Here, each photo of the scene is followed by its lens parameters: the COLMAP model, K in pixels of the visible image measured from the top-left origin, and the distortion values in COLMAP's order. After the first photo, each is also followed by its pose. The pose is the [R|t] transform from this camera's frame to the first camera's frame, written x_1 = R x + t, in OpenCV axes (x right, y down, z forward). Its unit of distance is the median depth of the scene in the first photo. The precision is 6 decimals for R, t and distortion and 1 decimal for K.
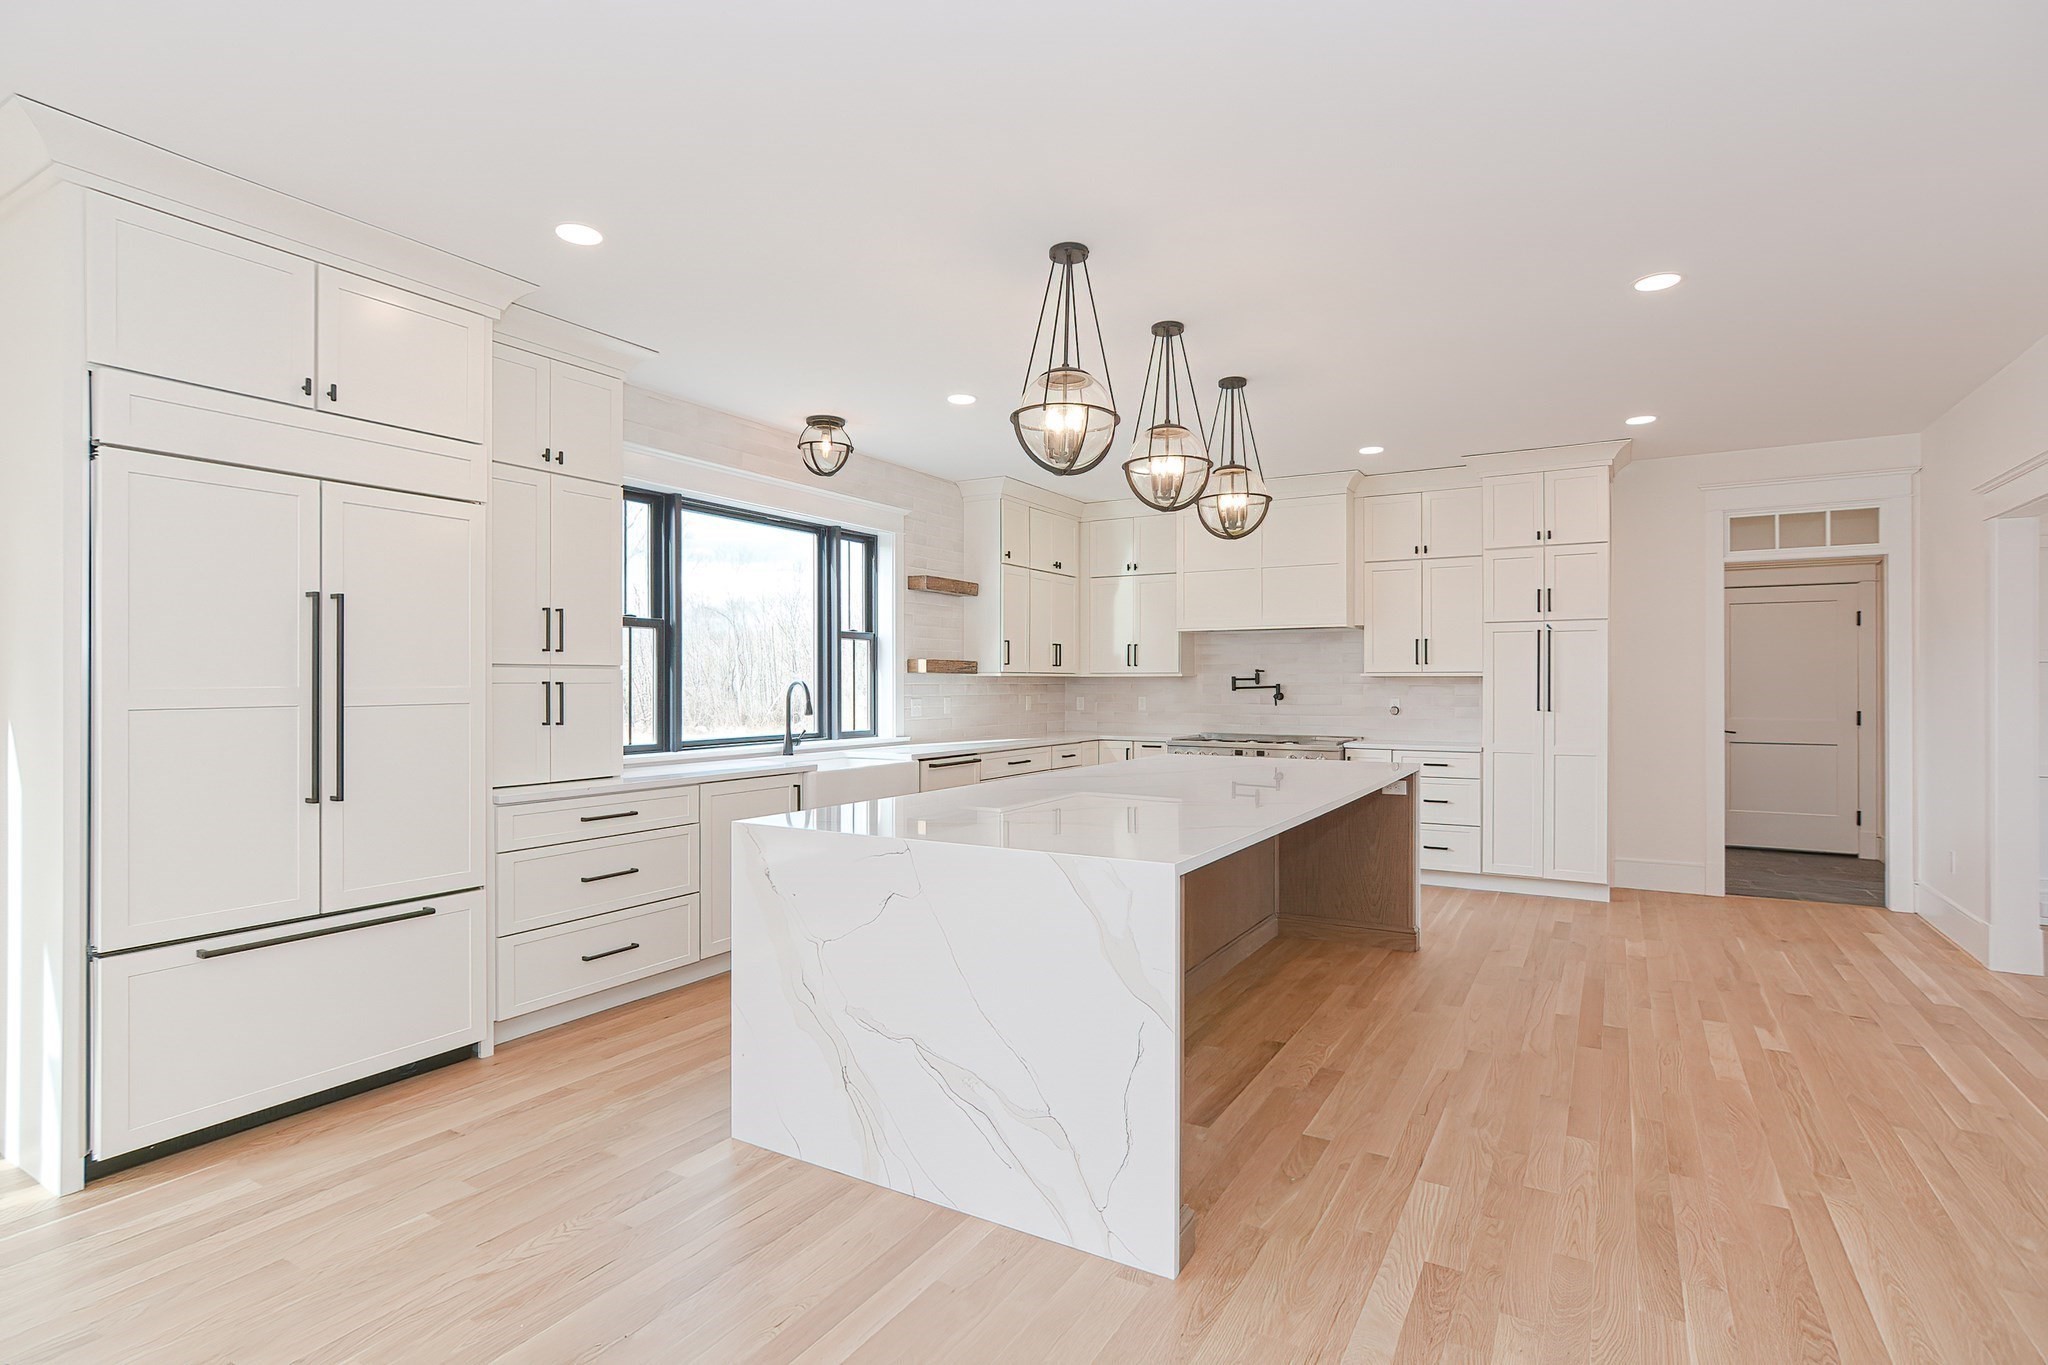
lens RADIAL K [[1004.5, 0, 1016.2], [0, 1004.5, 680.4], [0, 0, 1]] dist [-0.019697, 0.009862]
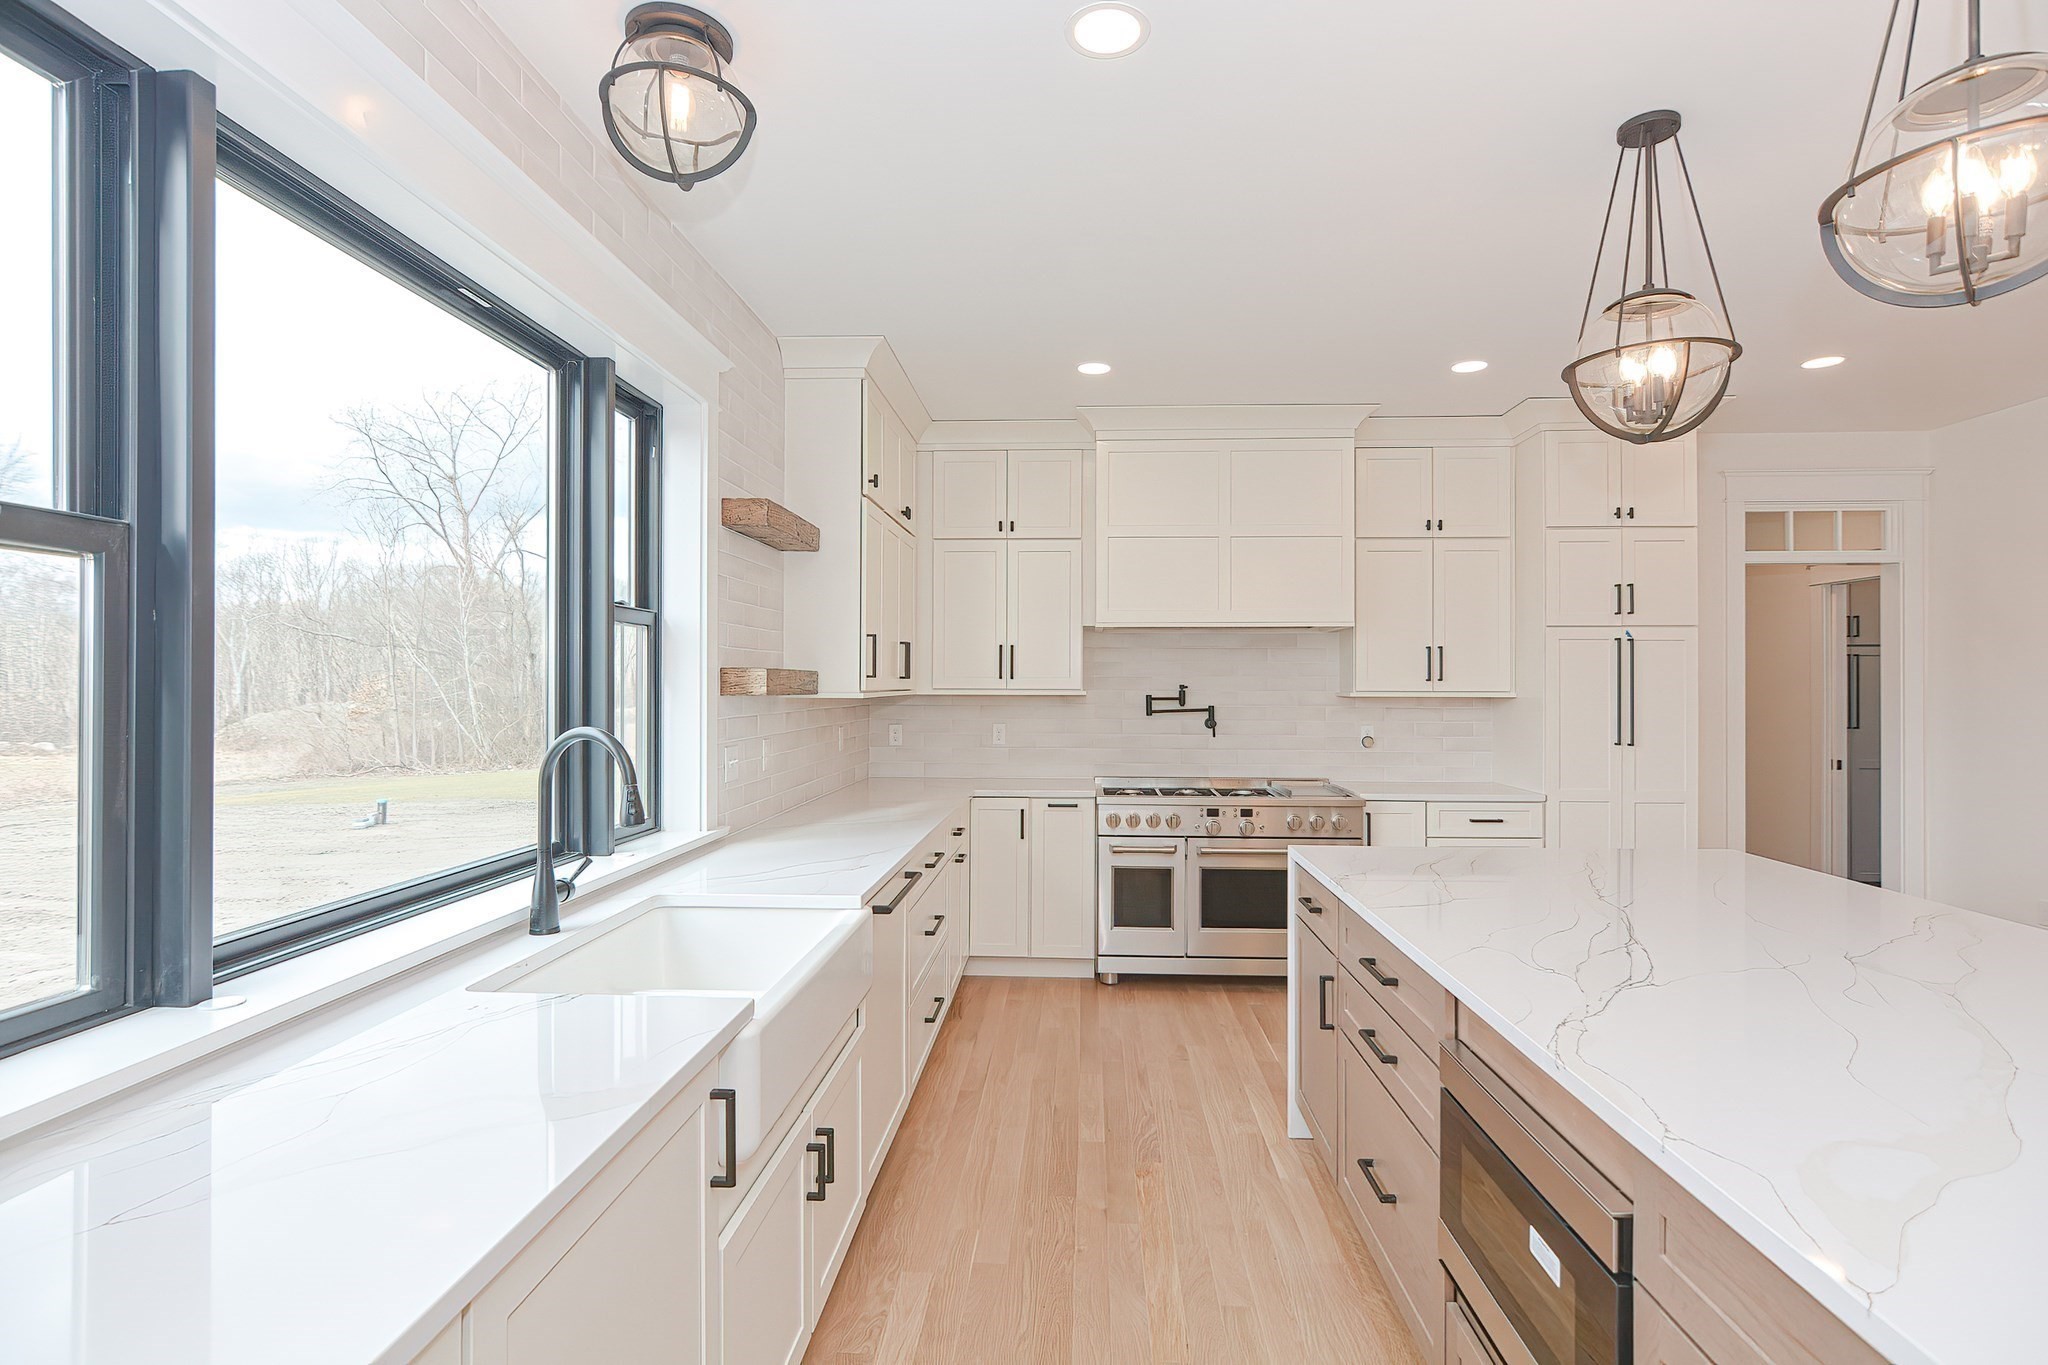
lens RADIAL K [[997.2, 0, 1025.6], [0, 997.2, 676.8], [0, 0, 1]] dist [-0.018466, 0.009288]
pose [[0.887144, 0.005876, 0.461455, -0.218538], [-0.004093, 0.999980, -0.004863, -0.015989], [-0.461474, 0.002425, 0.887150, 0.544928]]
